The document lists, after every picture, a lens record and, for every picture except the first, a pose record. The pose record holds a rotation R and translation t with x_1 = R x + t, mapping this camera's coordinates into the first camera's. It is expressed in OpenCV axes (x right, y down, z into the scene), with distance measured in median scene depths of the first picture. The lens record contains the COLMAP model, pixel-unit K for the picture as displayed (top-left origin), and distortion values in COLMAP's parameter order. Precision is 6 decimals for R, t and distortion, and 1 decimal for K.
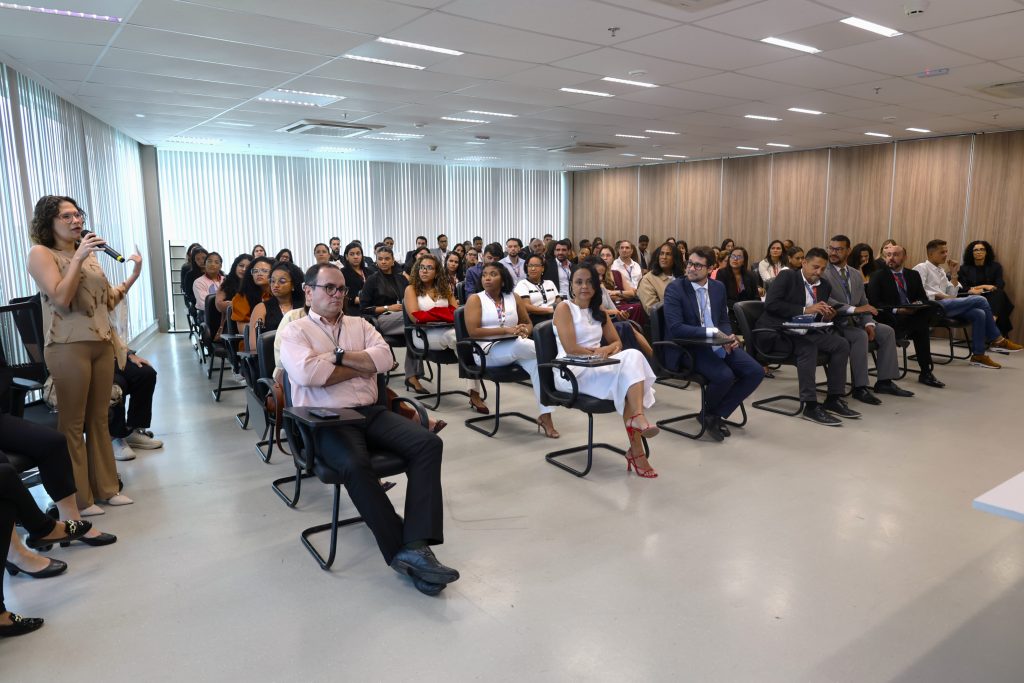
lens RADIAL K [[699.8, 0, 504.4], [0, 699.8, 342.0], [0, 0, 1]] dist [-0.011141, 0.002141]
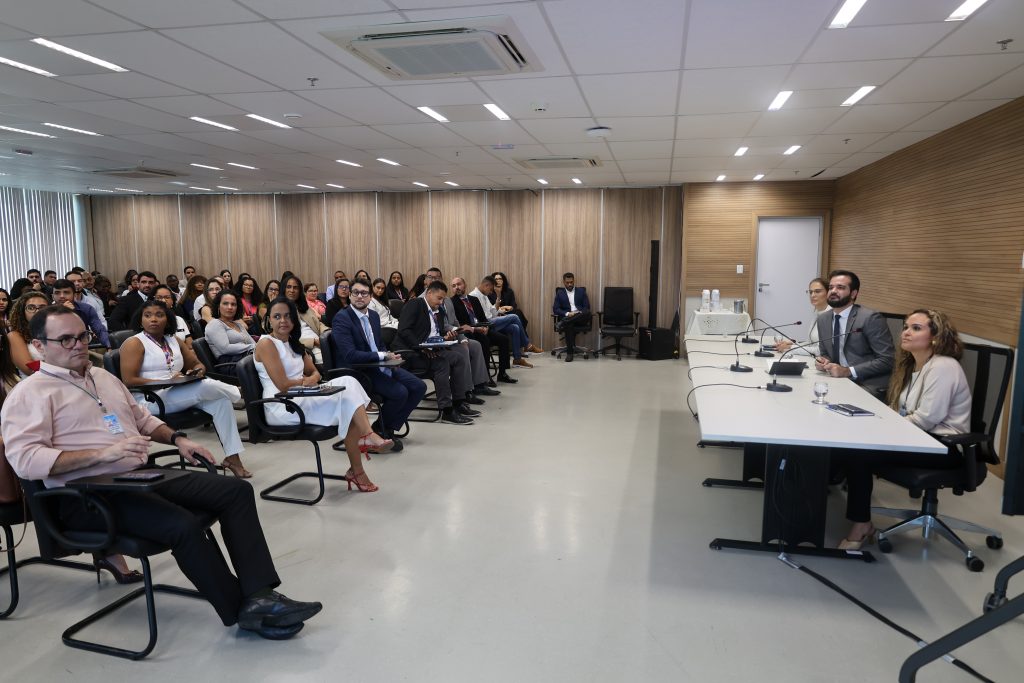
lens RADIAL K [[699.8, 0, 516.9], [0, 699.8, 344.9], [0, 0, 1]] dist [-0.011141, 0.002141]
pose [[0.748464, -0.071957, 0.659260, -0.230489], [0.097571, 0.995226, -0.002147, -0.006747], [-0.655958, 0.065932, 0.751912, 0.011202]]
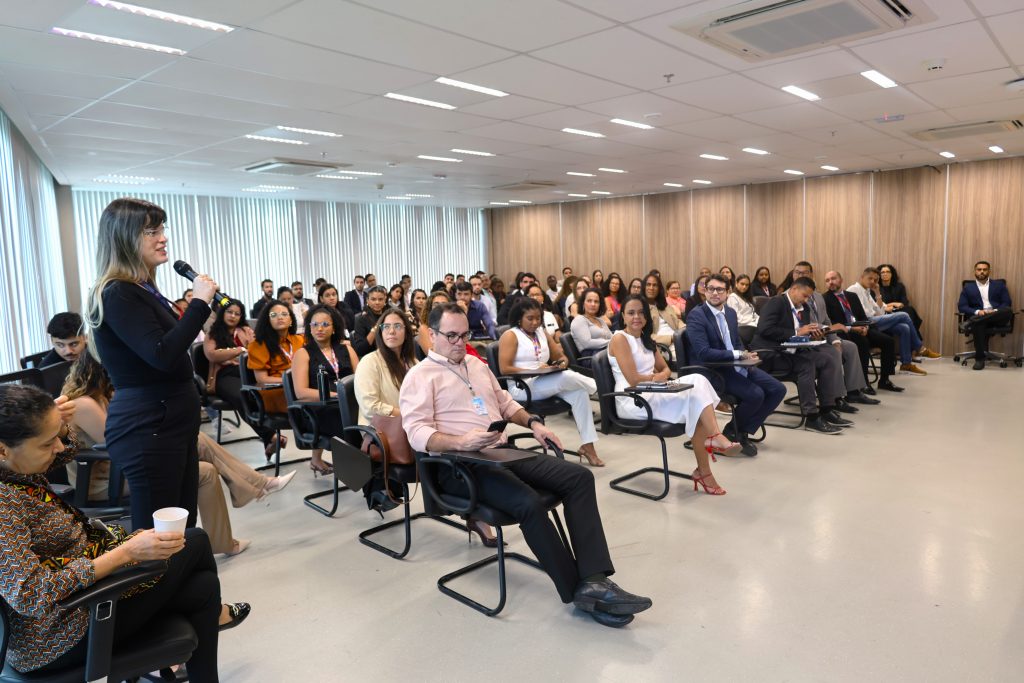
lens RADIAL K [[699.8, 0, 508.8], [0, 699.8, 346.6], [0, 0, 1]] dist [-0.011141, 0.002141]
pose [[0.980327, -0.049604, 0.191045, -0.206841], [0.057997, 0.997570, -0.038594, -0.004805], [-0.188666, 0.048914, 0.980822, 0.011713]]
